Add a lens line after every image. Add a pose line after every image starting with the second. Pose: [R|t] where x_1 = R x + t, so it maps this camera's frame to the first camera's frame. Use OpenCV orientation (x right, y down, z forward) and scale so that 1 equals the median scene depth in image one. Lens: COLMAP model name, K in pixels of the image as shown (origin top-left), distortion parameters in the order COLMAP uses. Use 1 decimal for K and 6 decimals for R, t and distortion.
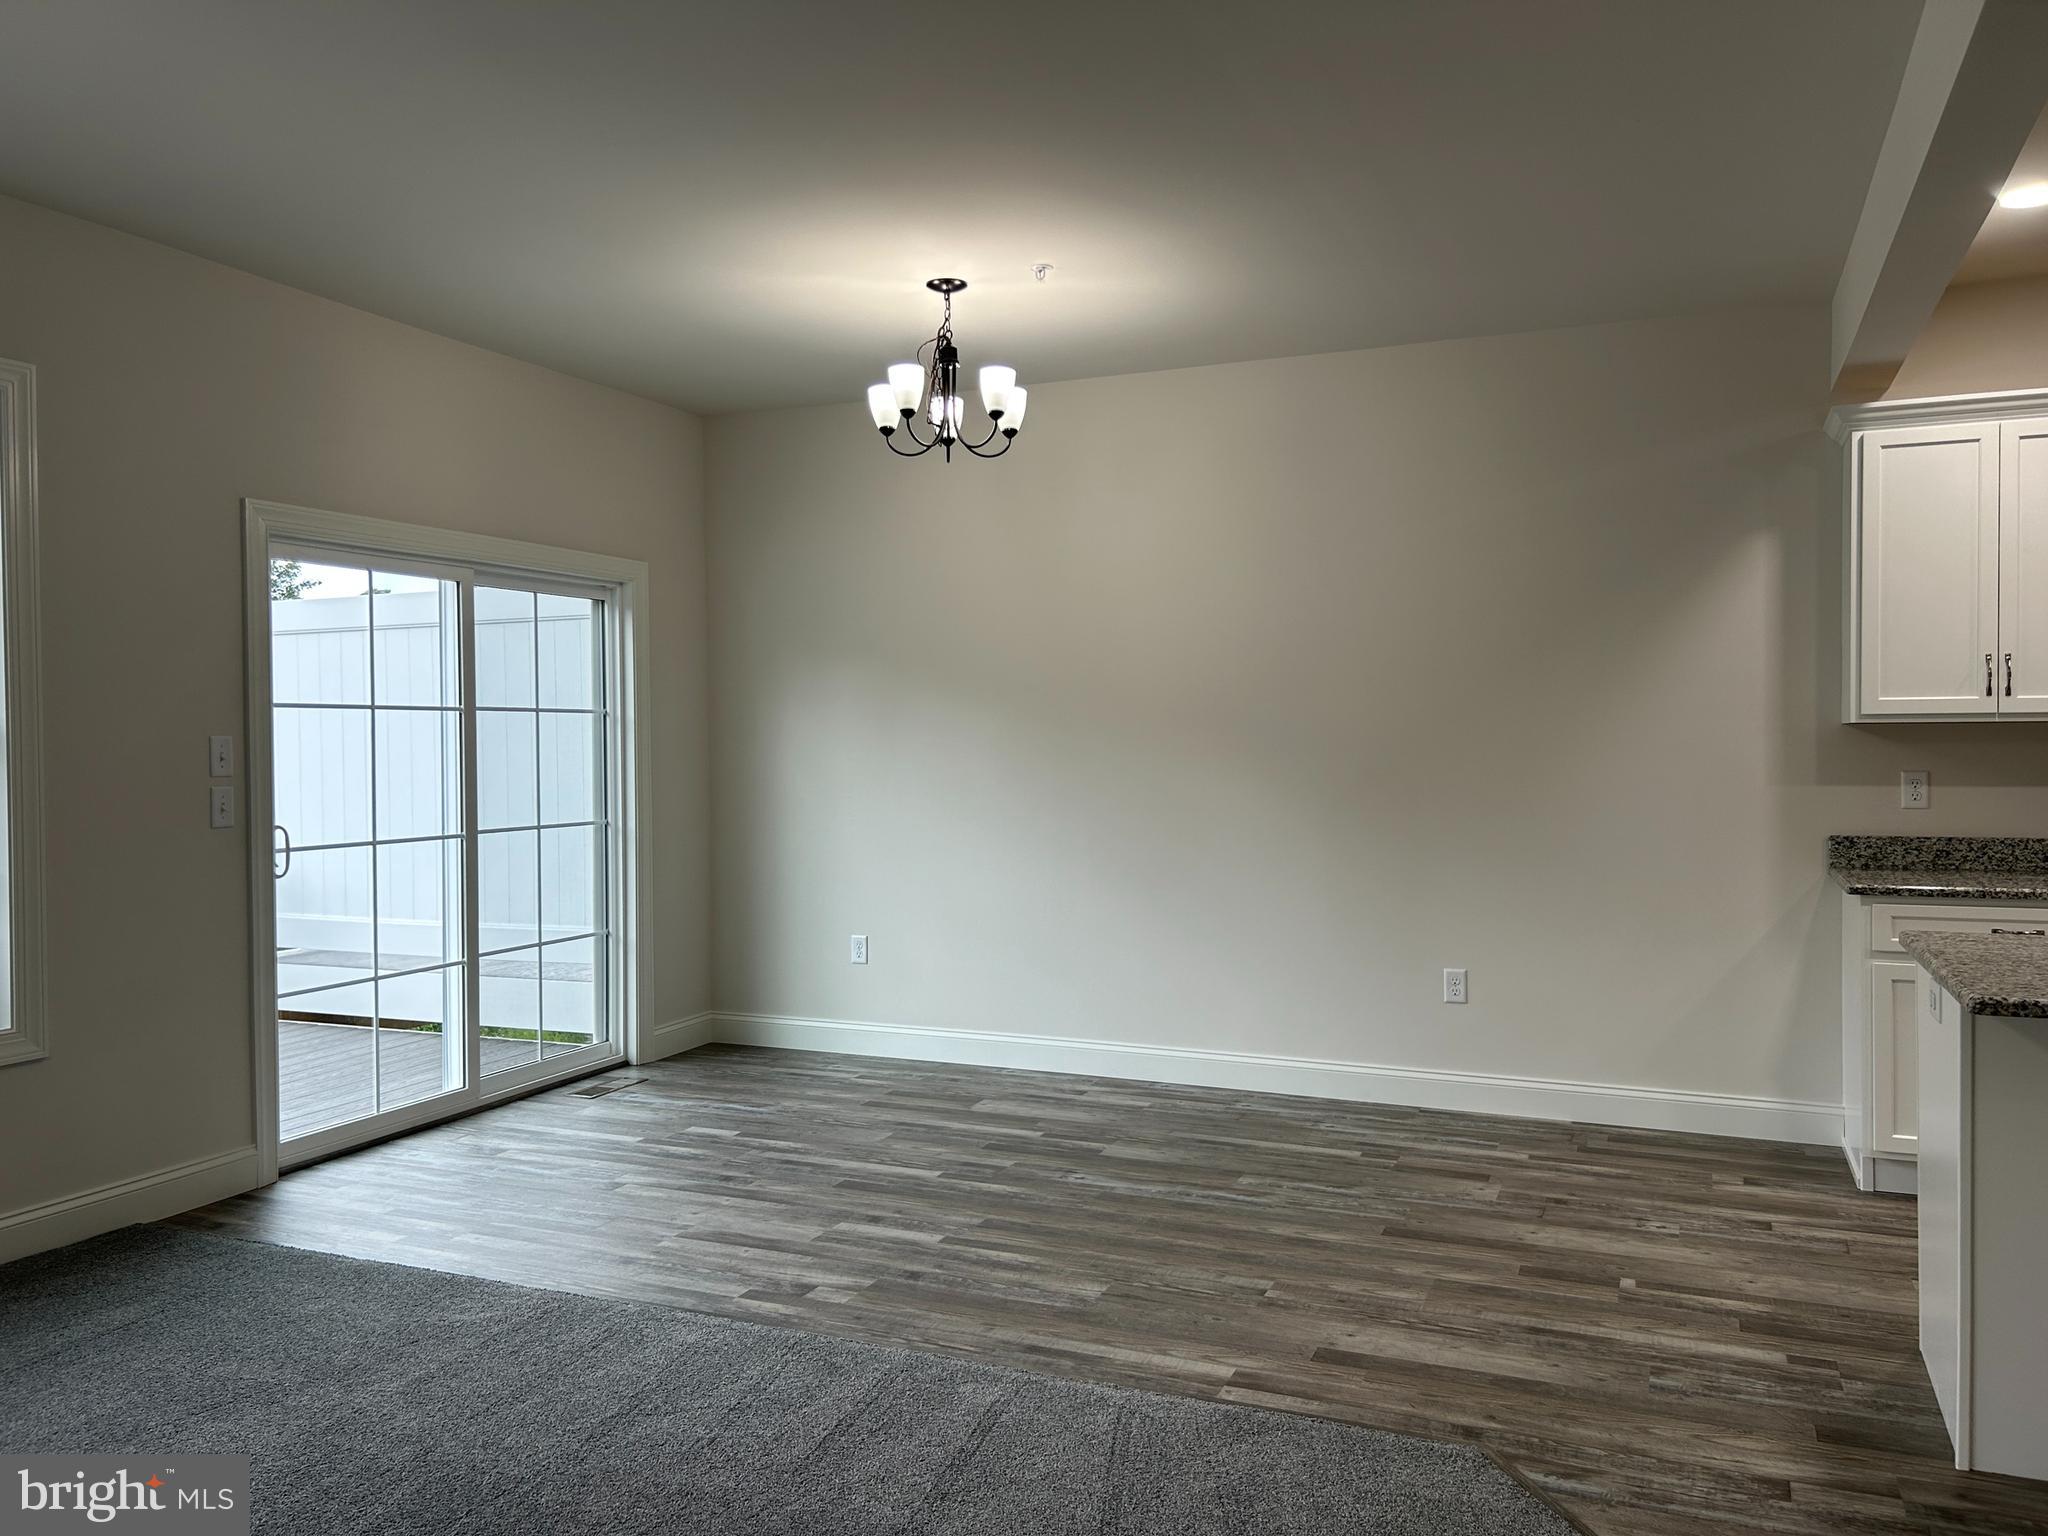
lens RADIAL K [[1553.9, 0, 1023.6], [0, 1553.9, 762.1], [0, 0, 1]] dist [0.033454, -0.010303]
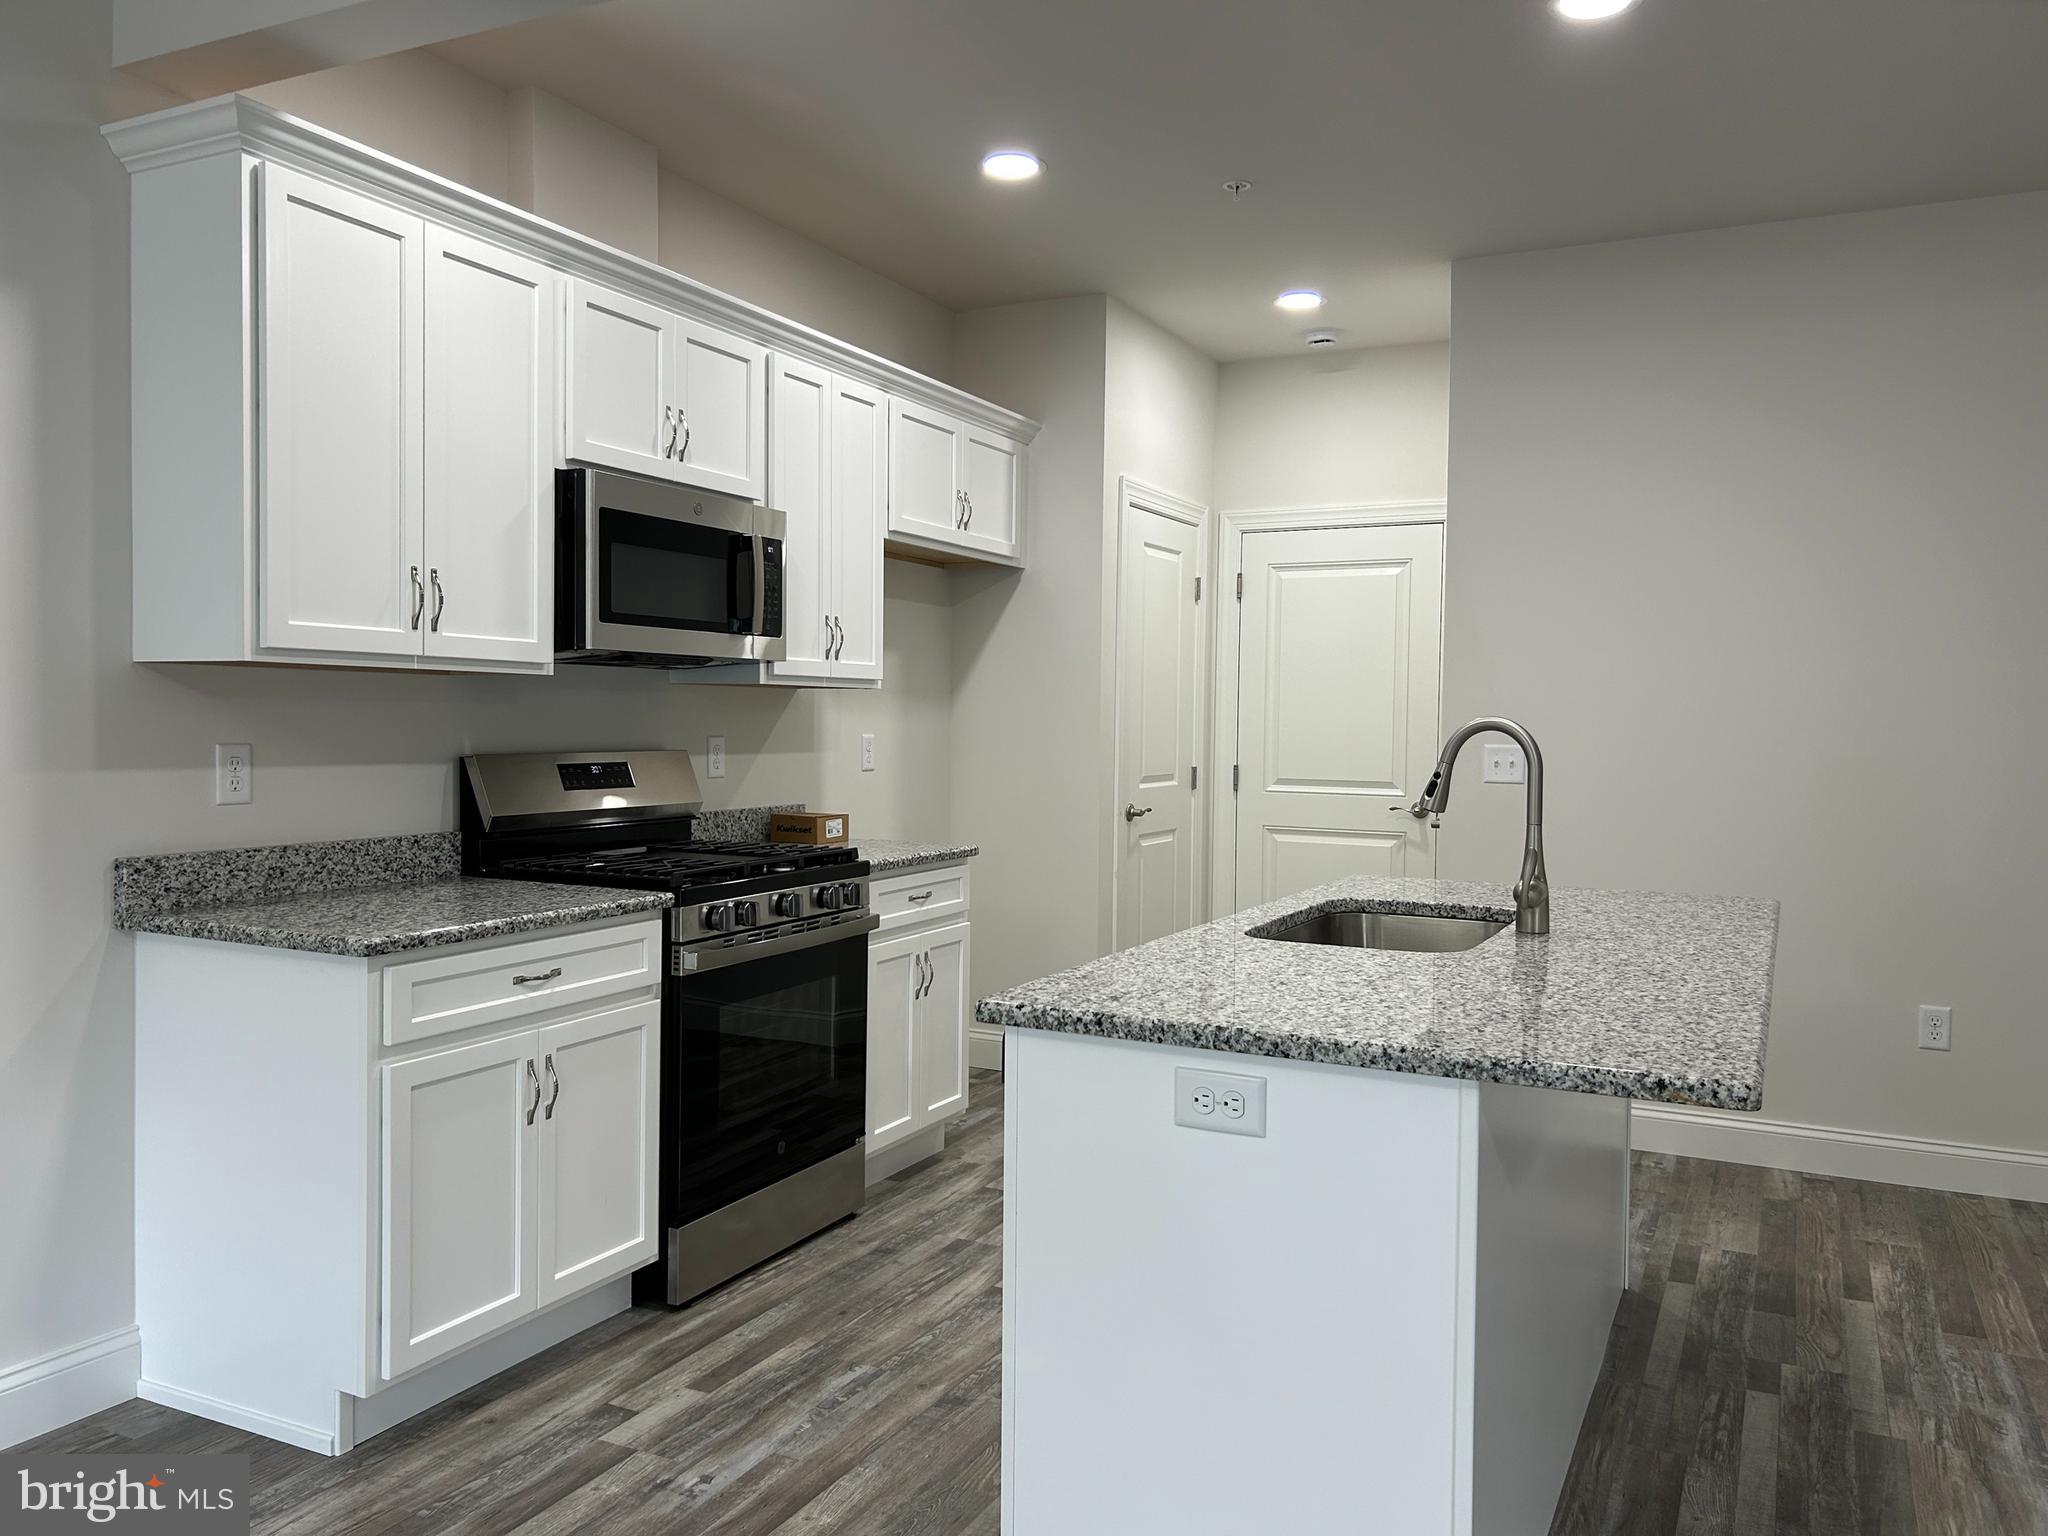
lens RADIAL K [[1553.9, 0, 1020.9], [0, 1553.9, 766.7], [0, 0, 1]] dist [0.033454, -0.010303]
pose [[0.061425, -0.022746, 0.997852, -0.029639], [0.001407, 0.999741, 0.022703, 0.001276], [-0.998111, 0.000009, 0.061441, 0.650503]]
